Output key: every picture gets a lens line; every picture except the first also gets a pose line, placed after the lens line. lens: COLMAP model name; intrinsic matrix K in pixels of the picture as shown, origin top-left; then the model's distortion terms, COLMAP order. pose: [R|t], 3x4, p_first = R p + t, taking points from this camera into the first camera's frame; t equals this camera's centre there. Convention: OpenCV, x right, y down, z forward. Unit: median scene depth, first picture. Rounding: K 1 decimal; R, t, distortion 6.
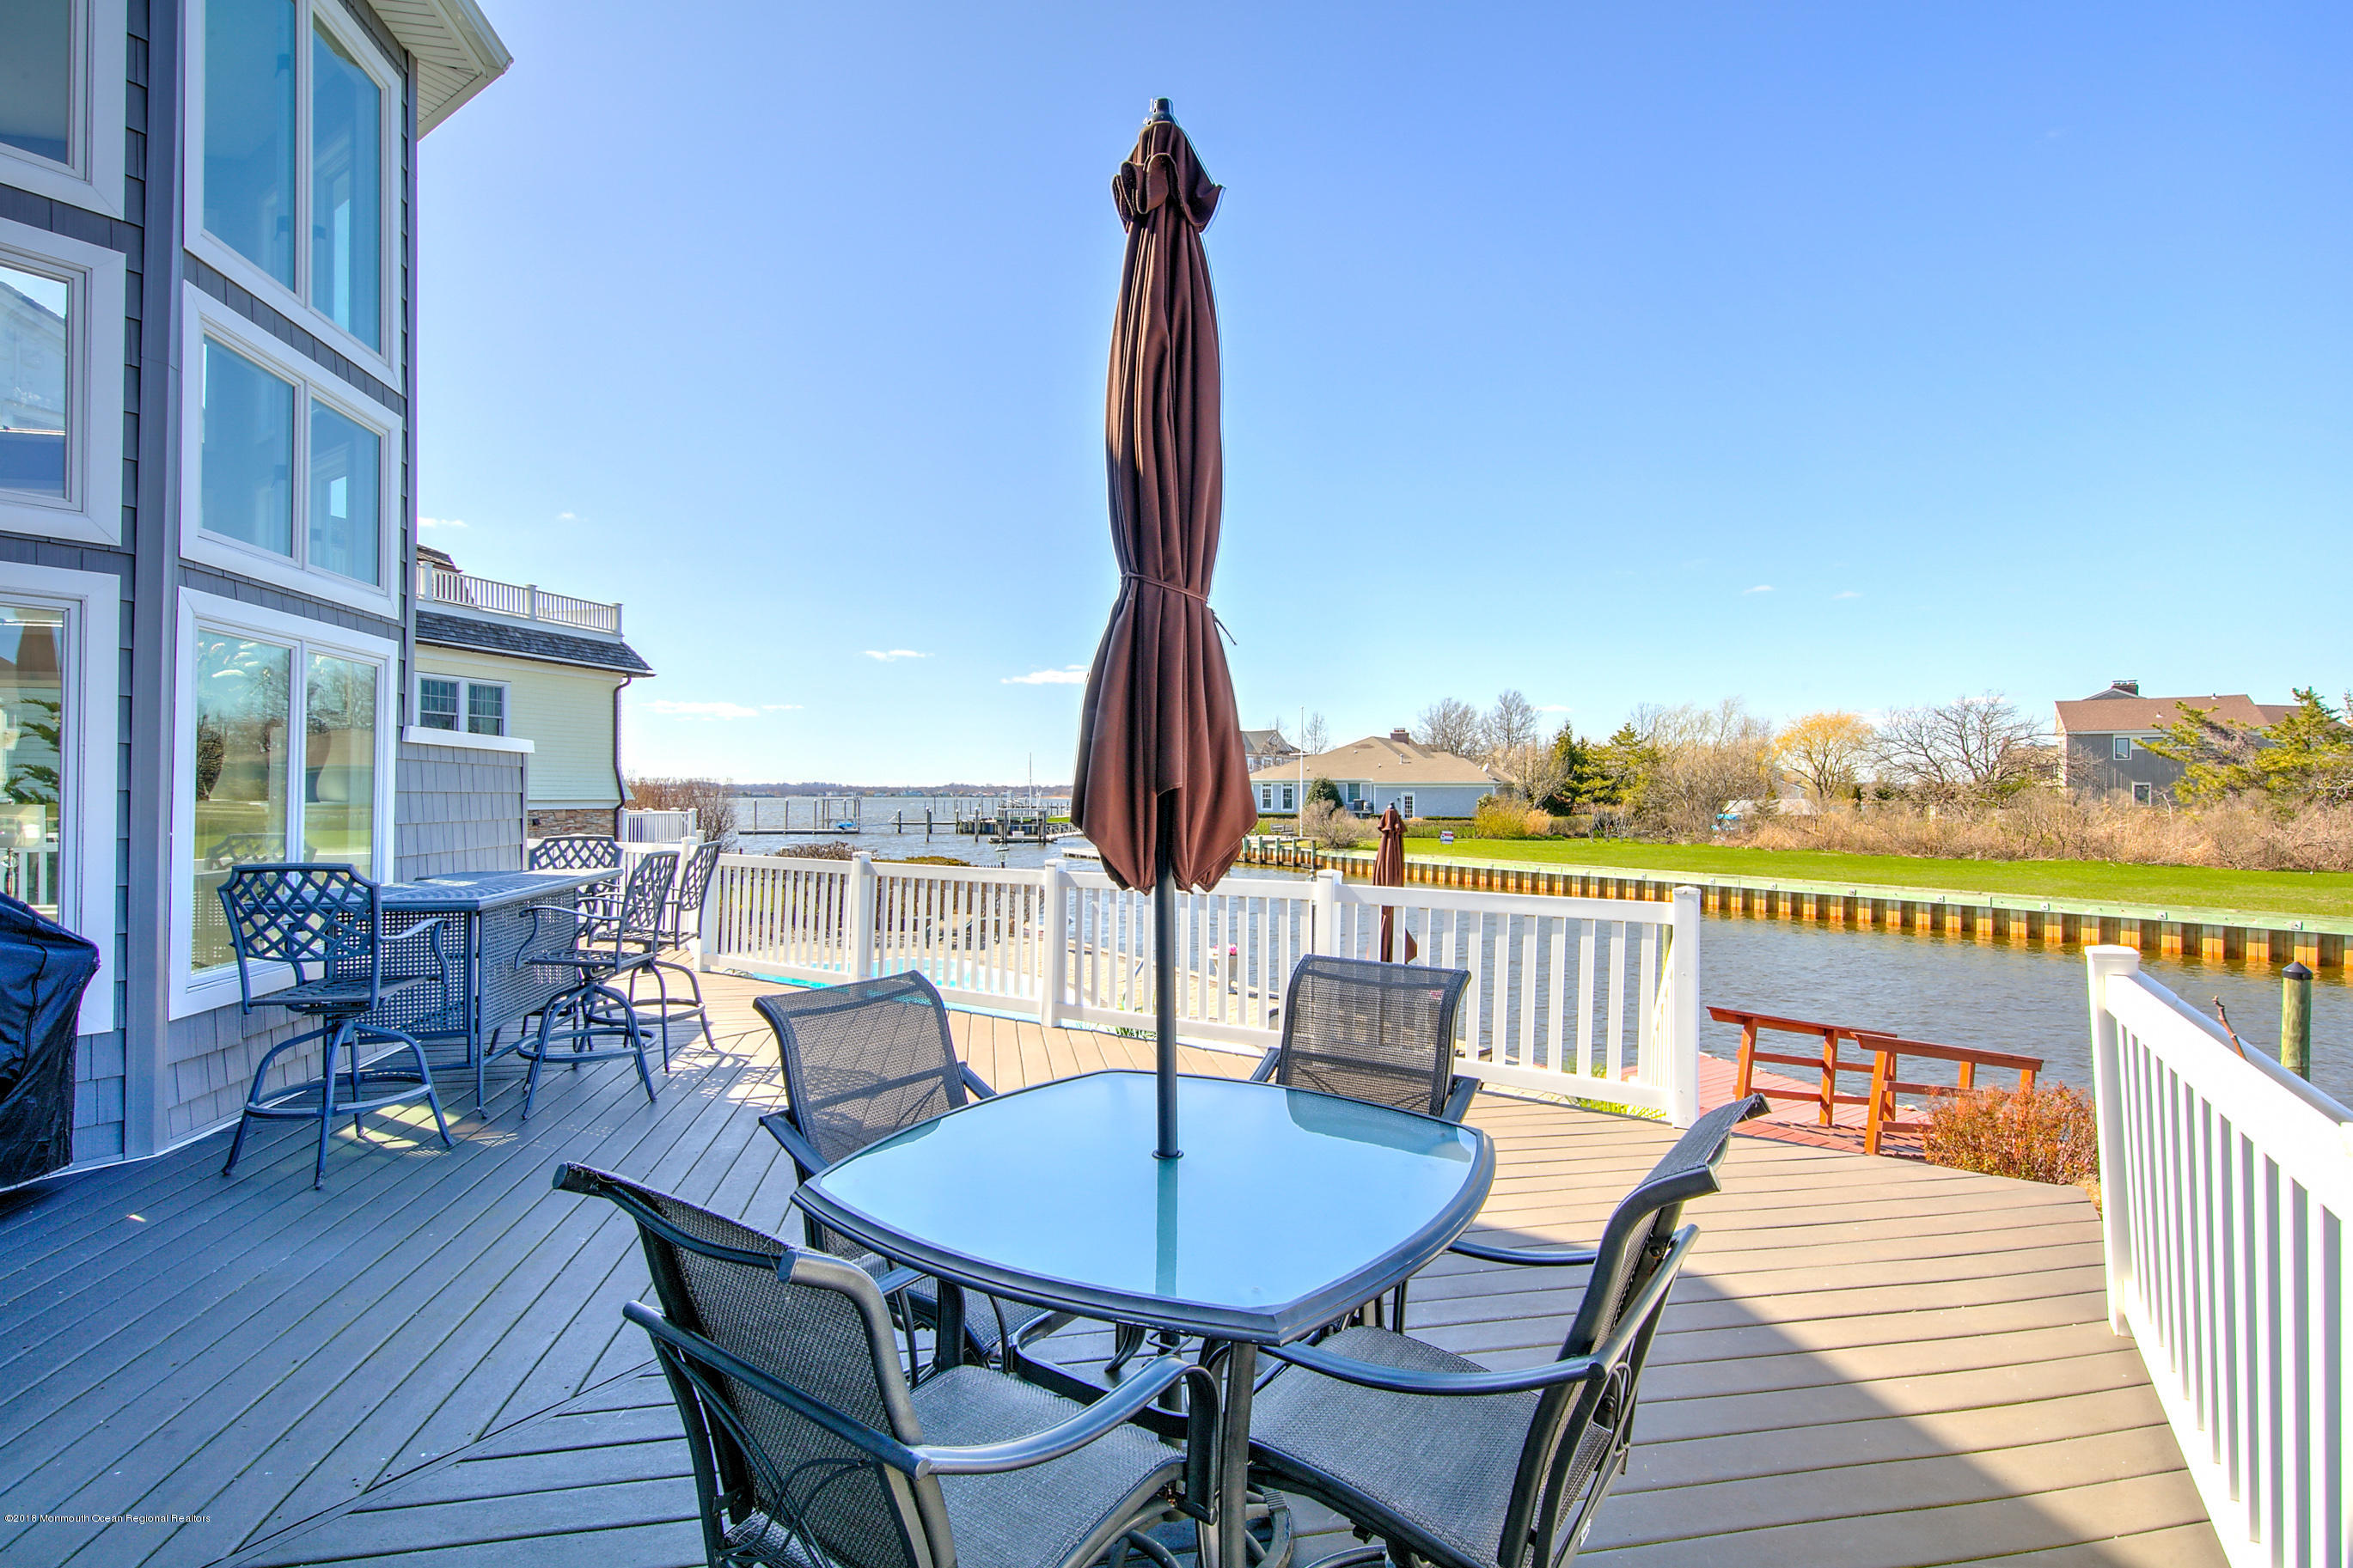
lens RADIAL K [[1085.1, 0, 1183.9], [0, 1085.1, 790.0], [0, 0, 1]] dist [0.002070, -0.000128]
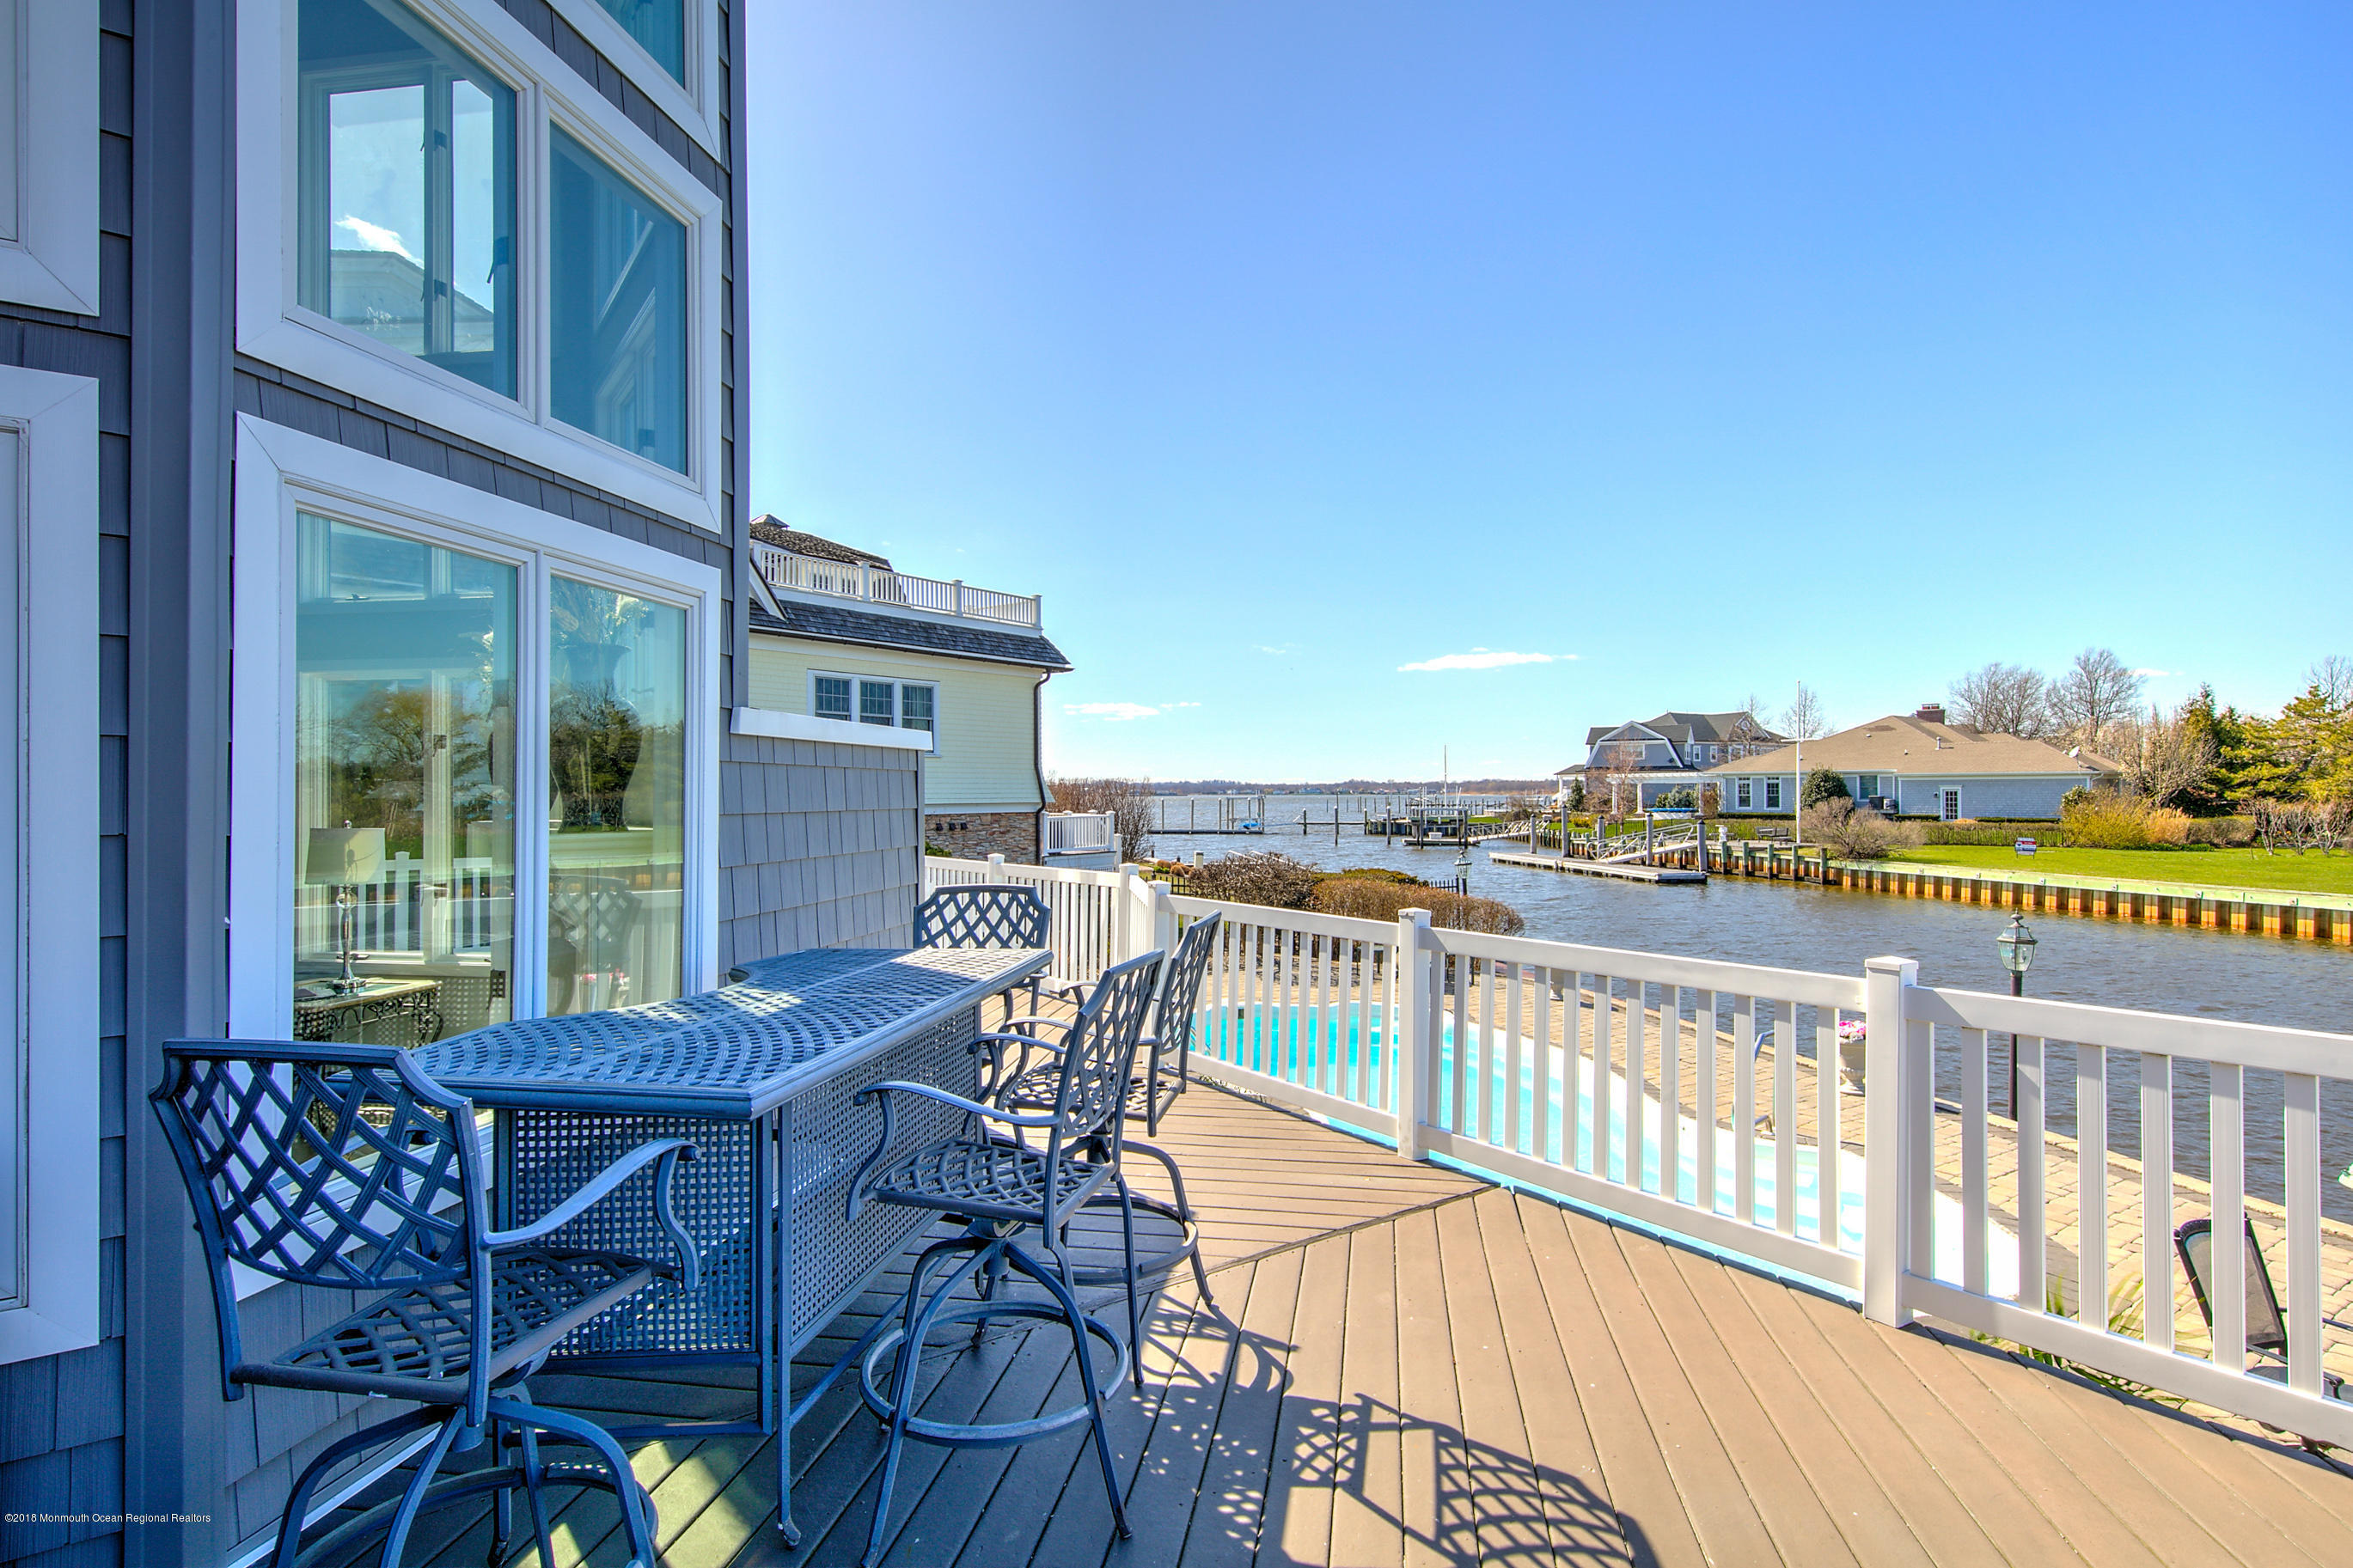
lens RADIAL K [[1160.8, 0, 1176.5], [0, 1160.8, 784.0], [0, 0, 1]] dist [0.002827, 0.000197]
pose [[0.935151, -0.008716, -0.354143, -0.021697], [0.007907, 0.999962, -0.003731, -0.000977], [0.354162, 0.000688, 0.935184, 0.041148]]
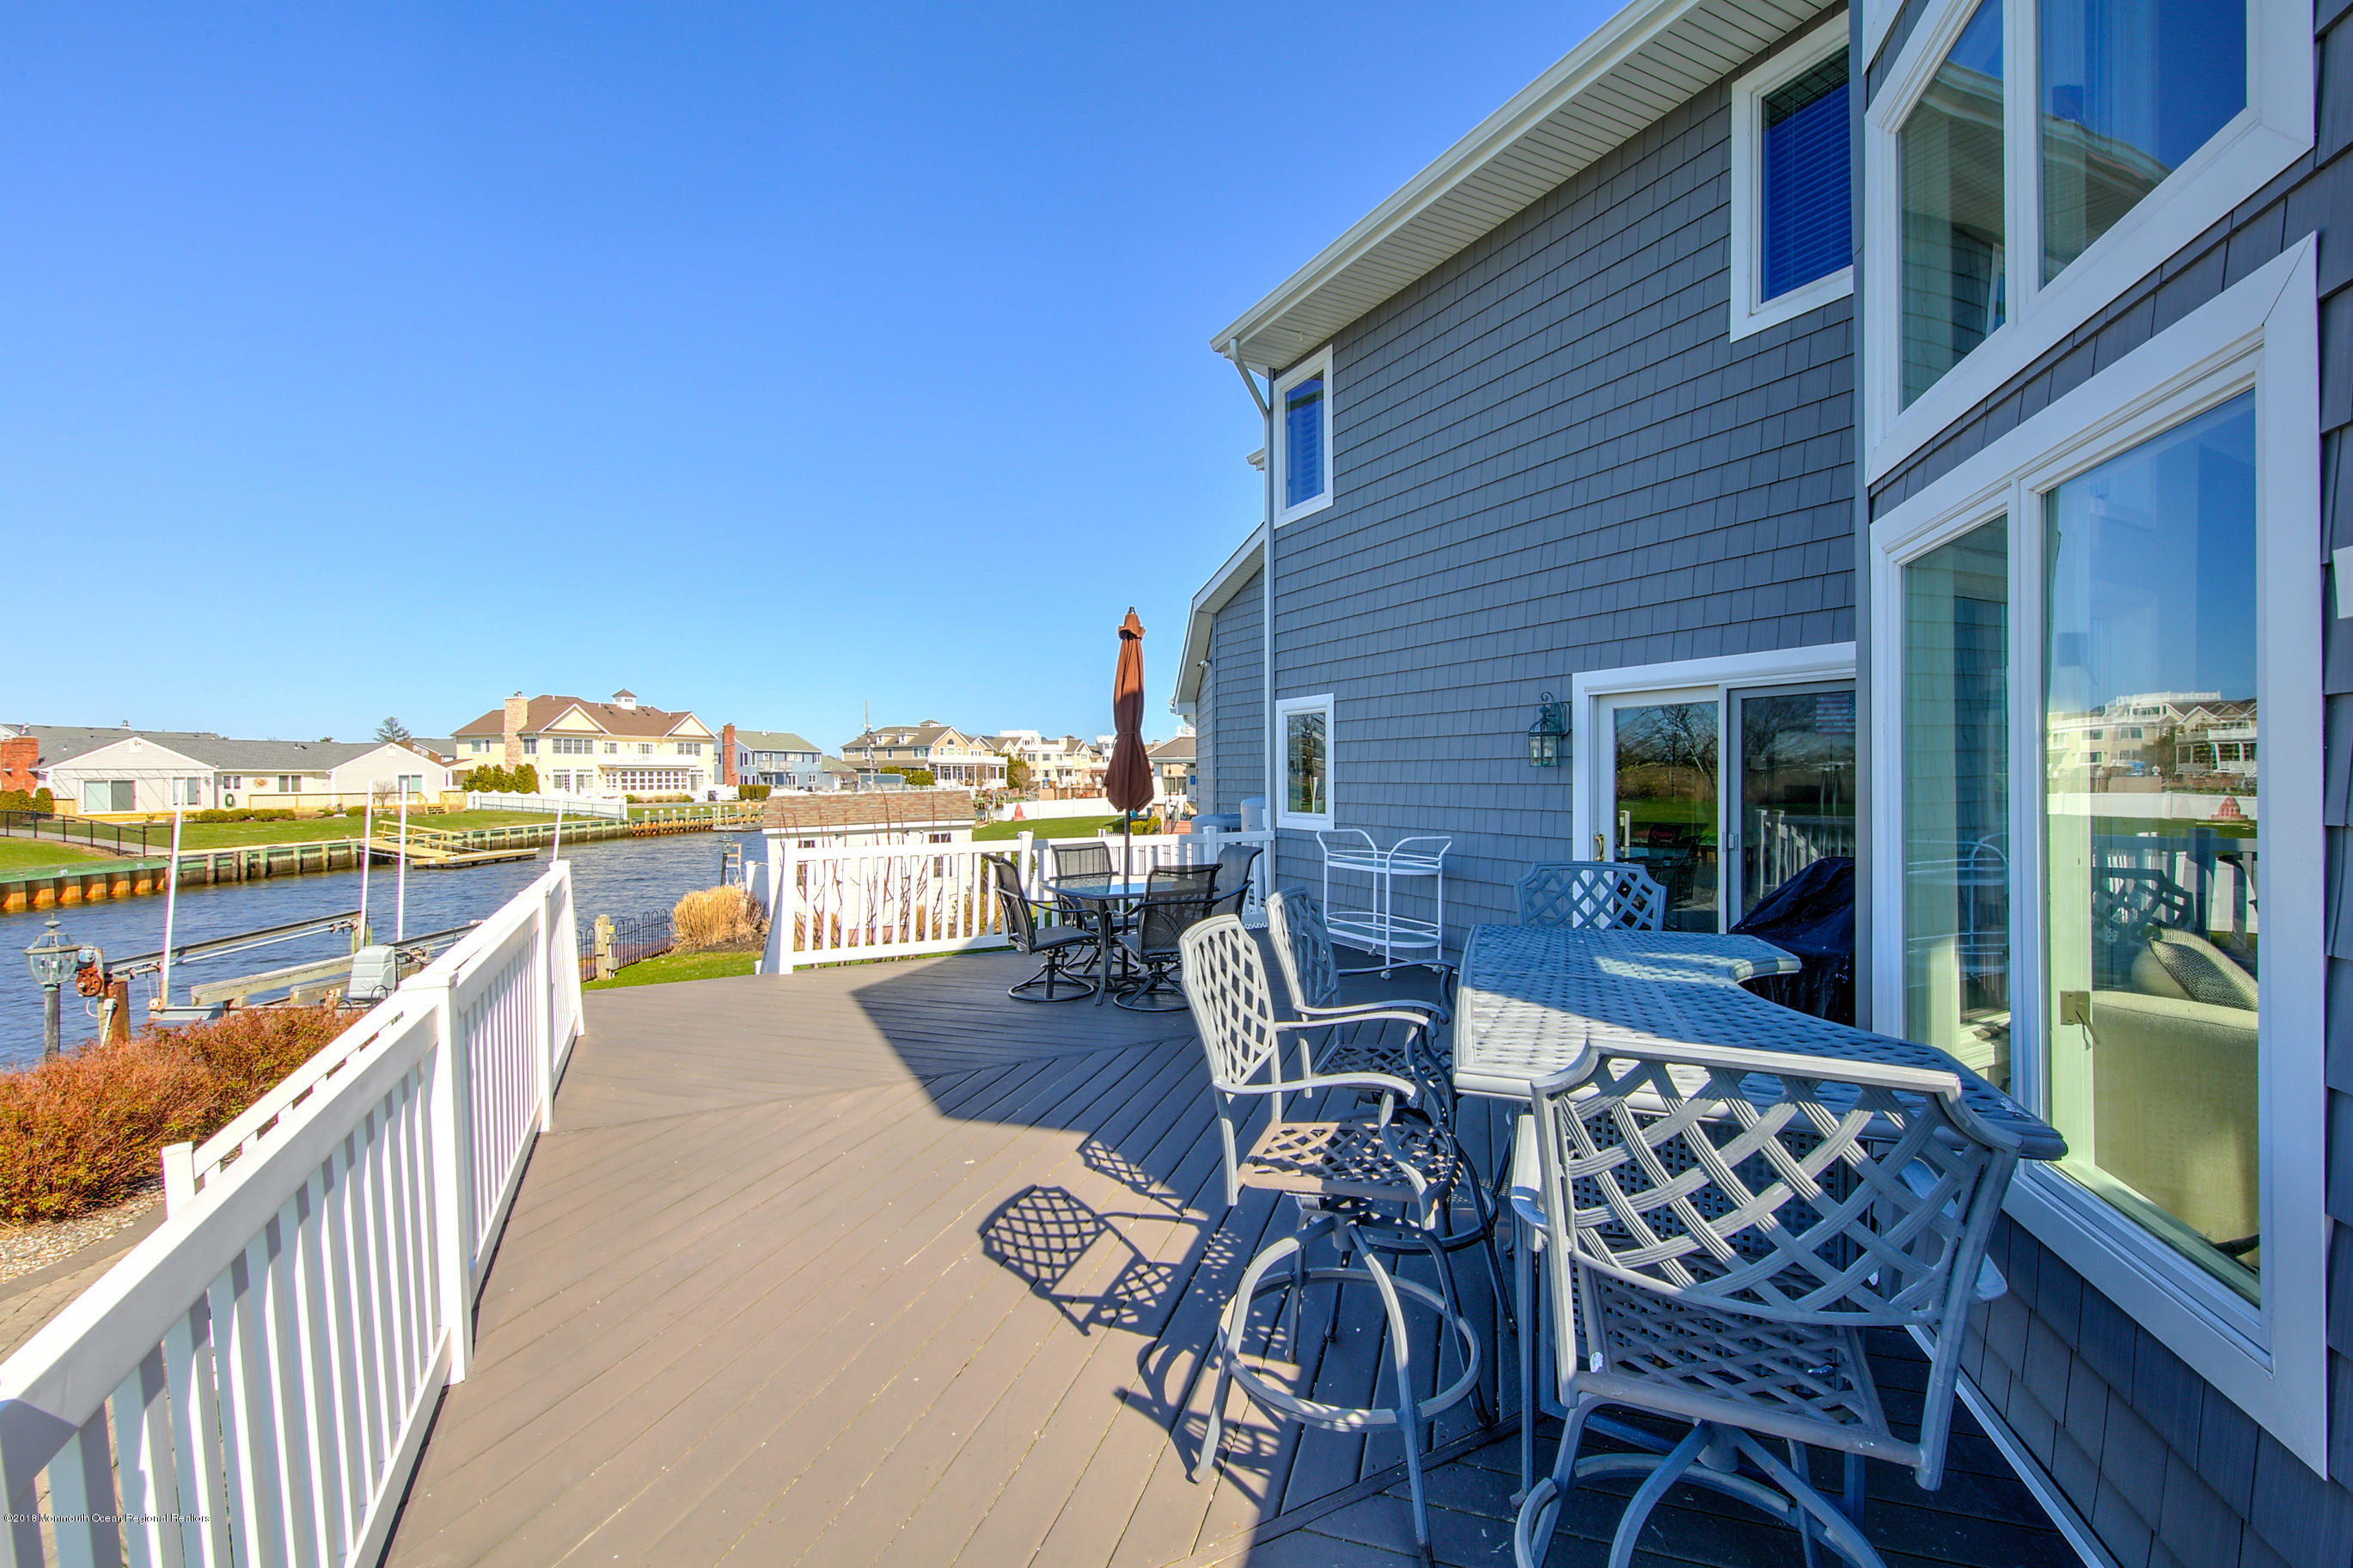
lens RADIAL K [[1016.6, 0, 1176.5], [0, 1016.6, 784.0], [0, 0, 1]] dist [0.002742, 0.000124]
pose [[-0.882928, -0.003889, 0.469492, -0.052239], [0.000926, 0.999949, 0.010025, -0.000991], [-0.469507, 0.009286, -0.882880, 0.115787]]
